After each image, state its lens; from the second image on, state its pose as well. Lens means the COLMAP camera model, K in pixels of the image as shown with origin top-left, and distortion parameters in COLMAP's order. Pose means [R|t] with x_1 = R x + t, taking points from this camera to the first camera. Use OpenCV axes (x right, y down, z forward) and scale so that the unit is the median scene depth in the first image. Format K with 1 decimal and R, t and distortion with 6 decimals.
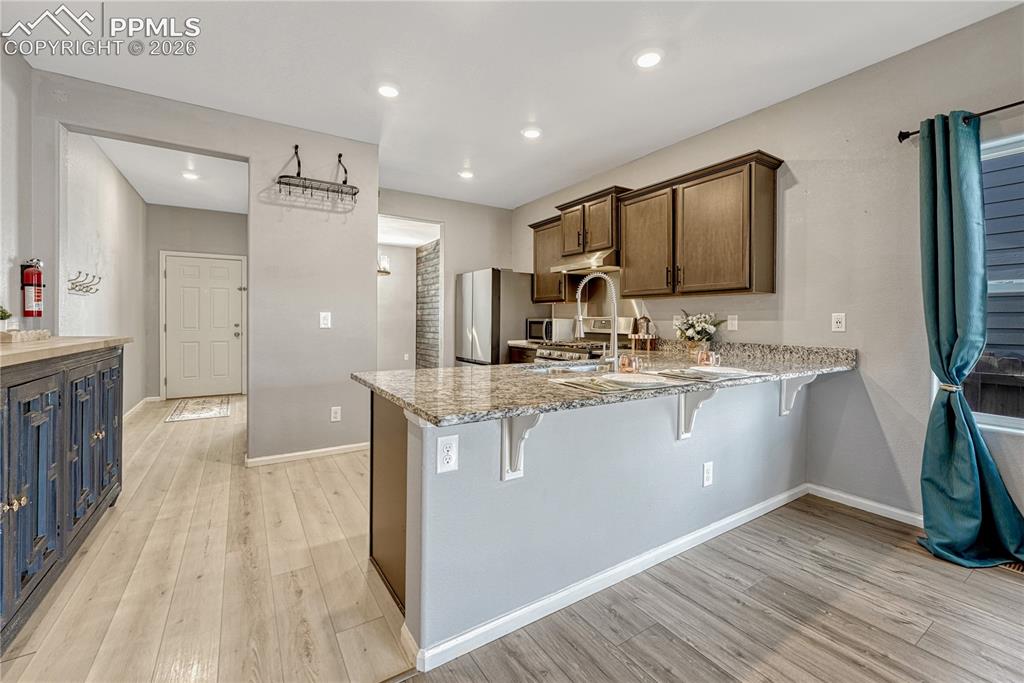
lens RADIAL K [[421.5, 0, 512.1], [0, 421.5, 321.7], [0, 0, 1]] dist [-0.012230, -0.000039]
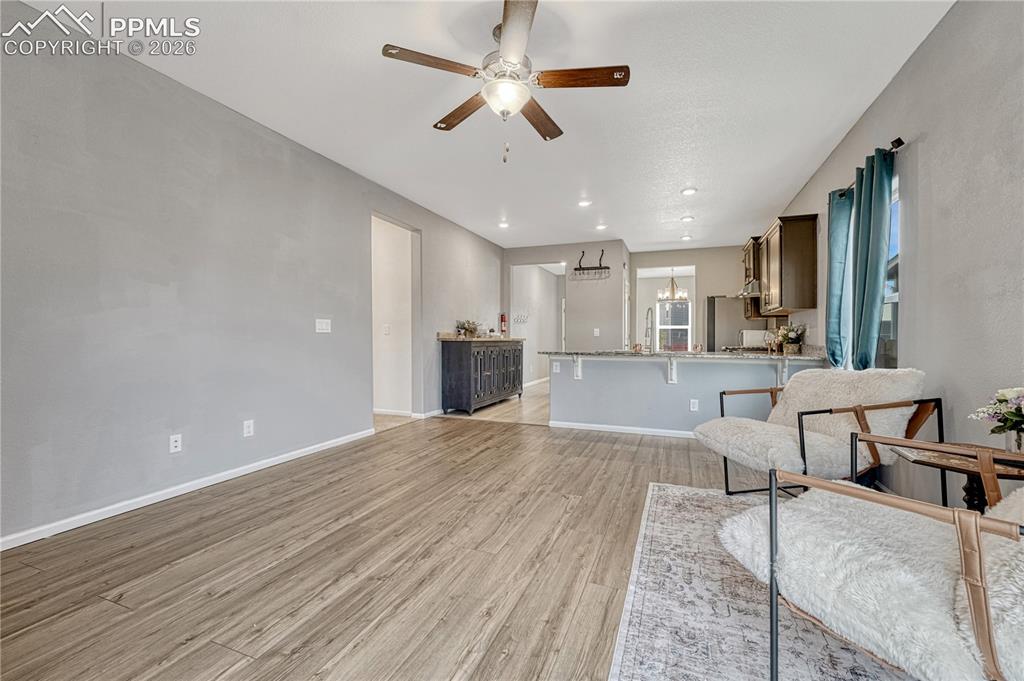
lens RADIAL K [[432.5, 0, 512.0], [0, 432.5, 340.5], [0, 0, 1]] dist [-0.003660, -0.000049]
pose [[0.587128, 0.001733, -0.809492, 1.059179], [-0.002317, 0.999997, 0.000460, 0.036613], [0.809491, 0.001606, 0.587130, -0.592766]]
